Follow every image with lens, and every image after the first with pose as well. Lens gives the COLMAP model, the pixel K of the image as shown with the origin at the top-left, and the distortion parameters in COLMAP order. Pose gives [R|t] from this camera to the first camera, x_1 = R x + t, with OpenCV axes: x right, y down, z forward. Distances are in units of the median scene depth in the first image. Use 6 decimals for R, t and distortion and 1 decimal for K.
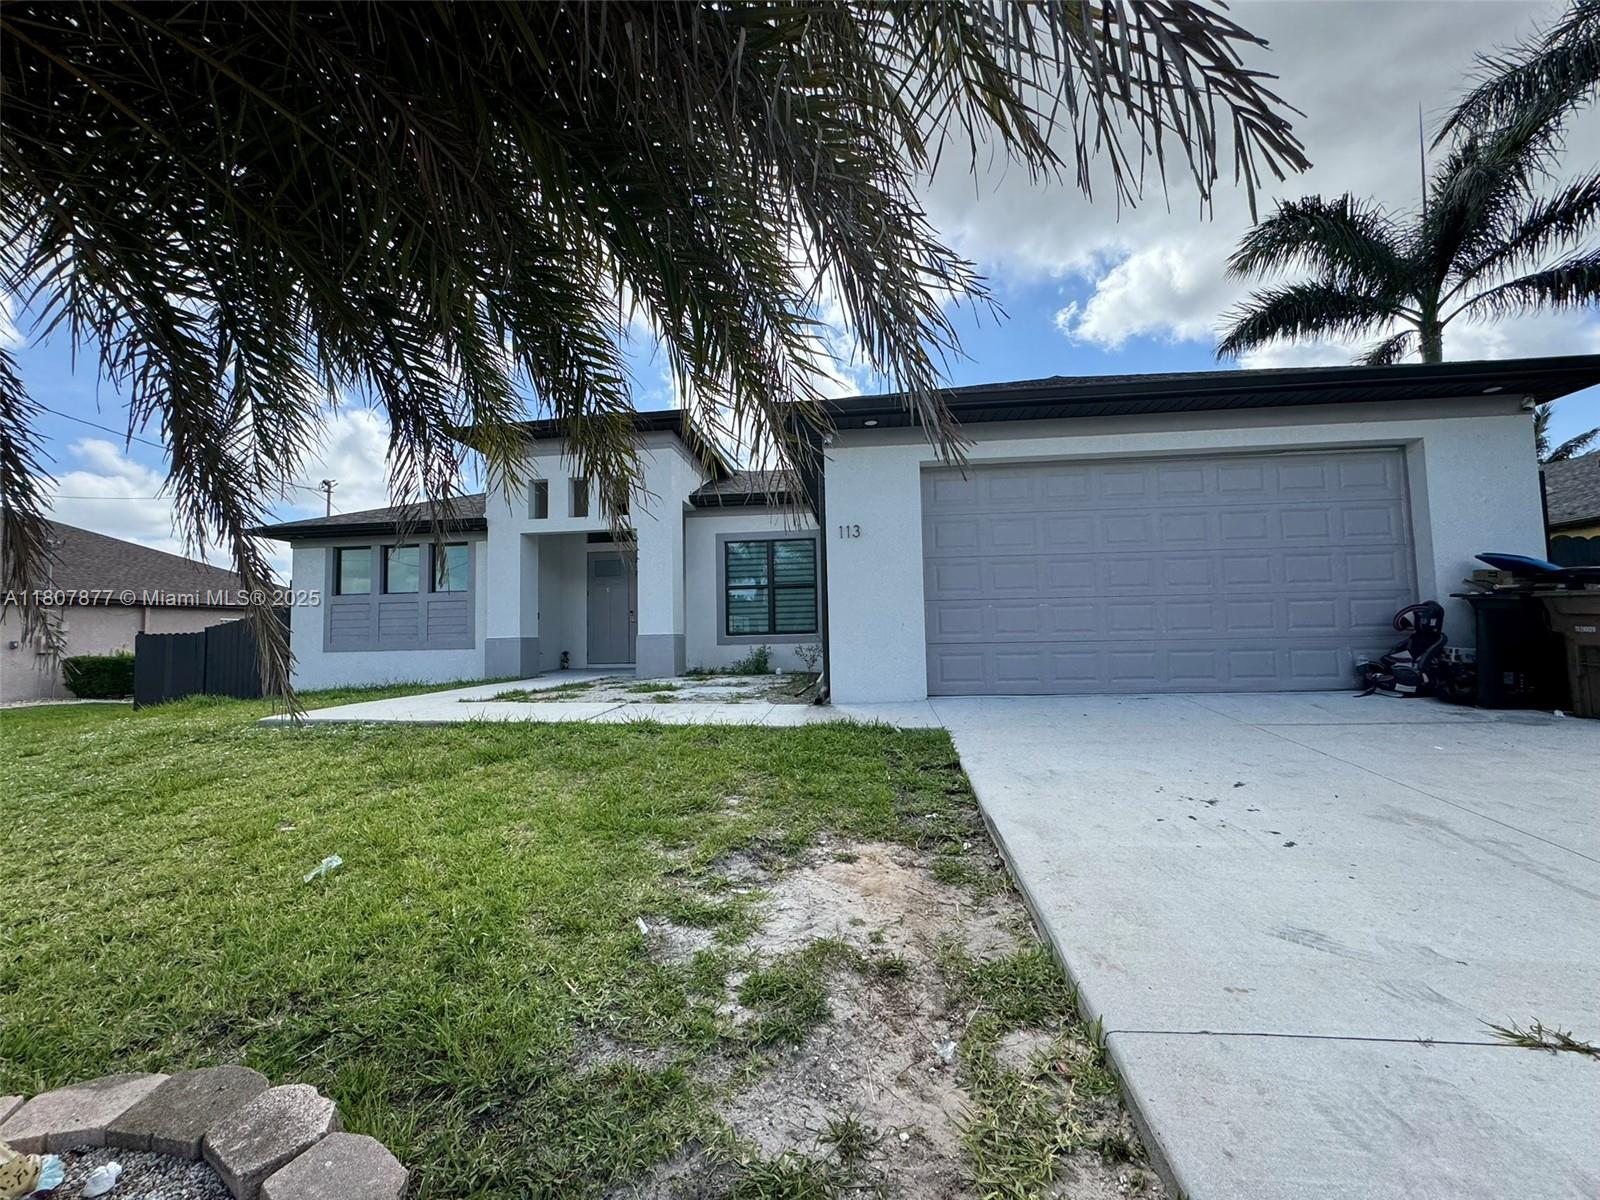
lens RADIAL K [[642.0, 0, 807.1], [0, 642.0, 599.8], [0, 0, 1]] dist [-0.002792, 0.000233]
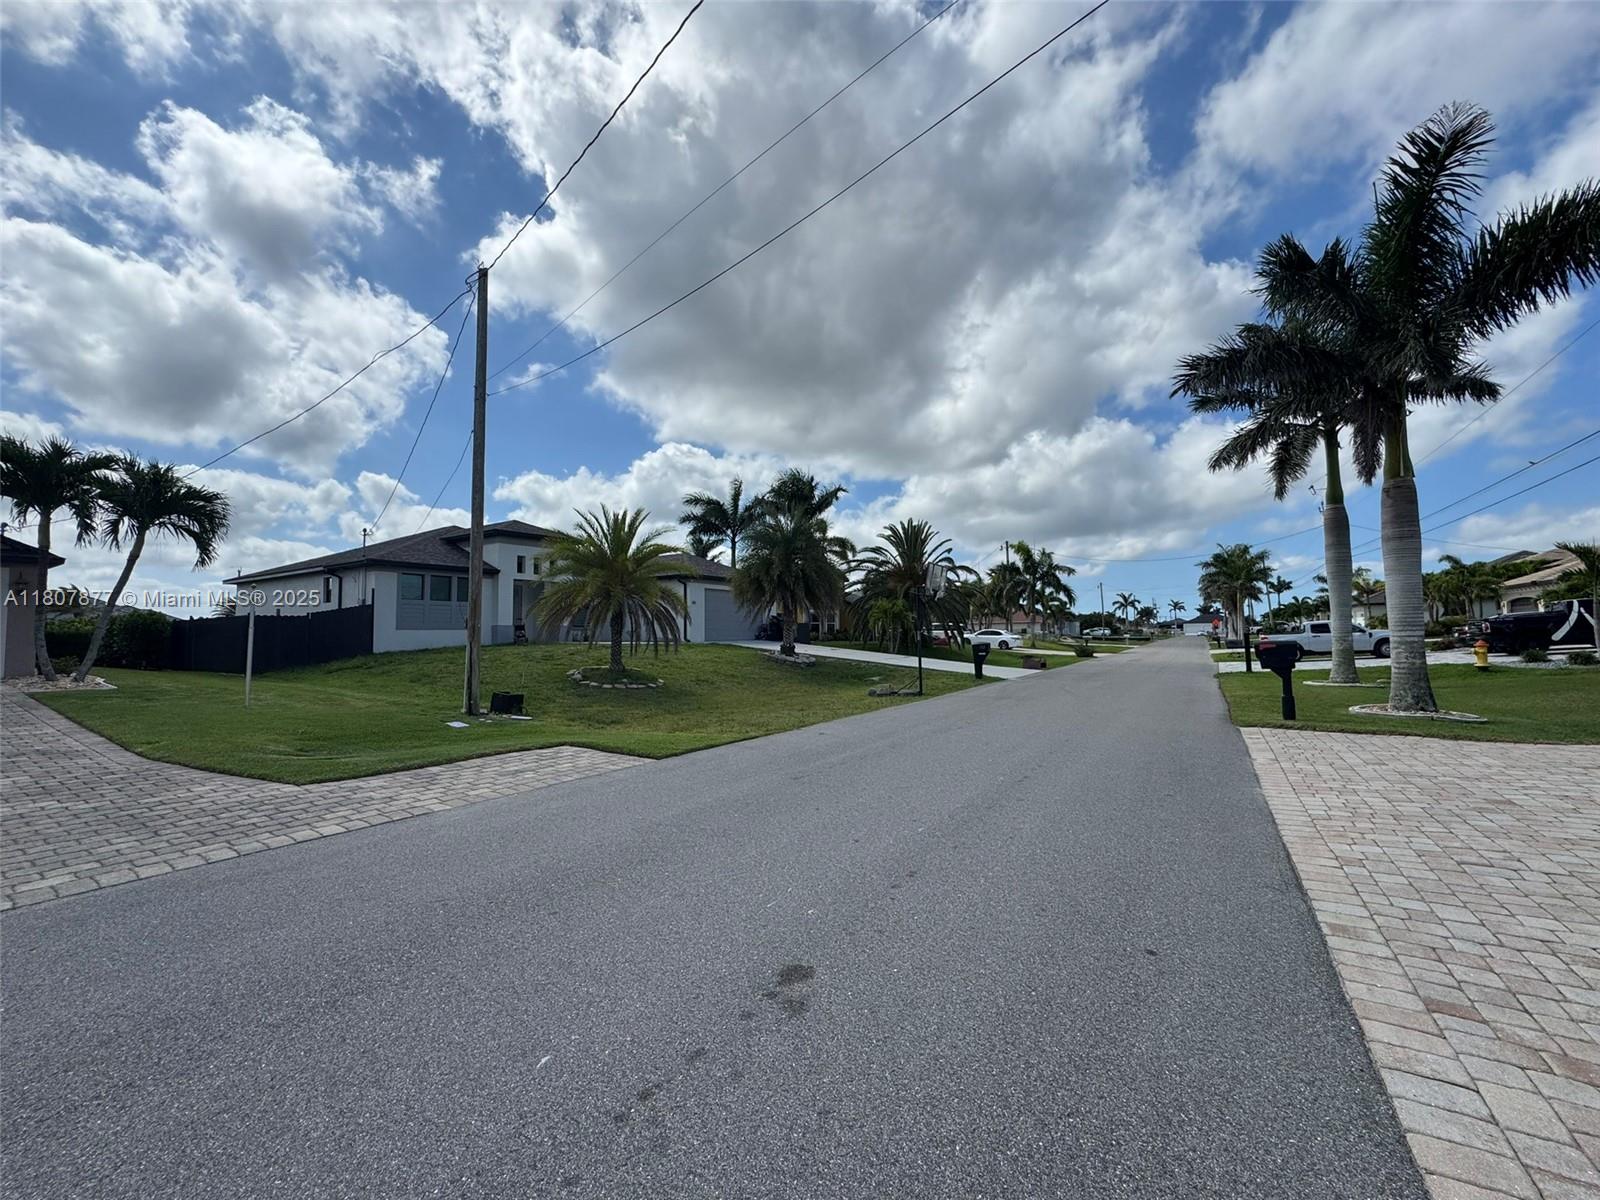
lens RADIAL K [[642.0, 0, 797.7], [0, 642.0, 598.6], [0, 0, 1]] dist [-0.002792, 0.000233]
pose [[0.448635, 0.077488, 0.890350, -1.927310], [-0.042682, 0.996955, -0.065260, 0.063890], [-0.892695, -0.008724, 0.450576, -0.839013]]
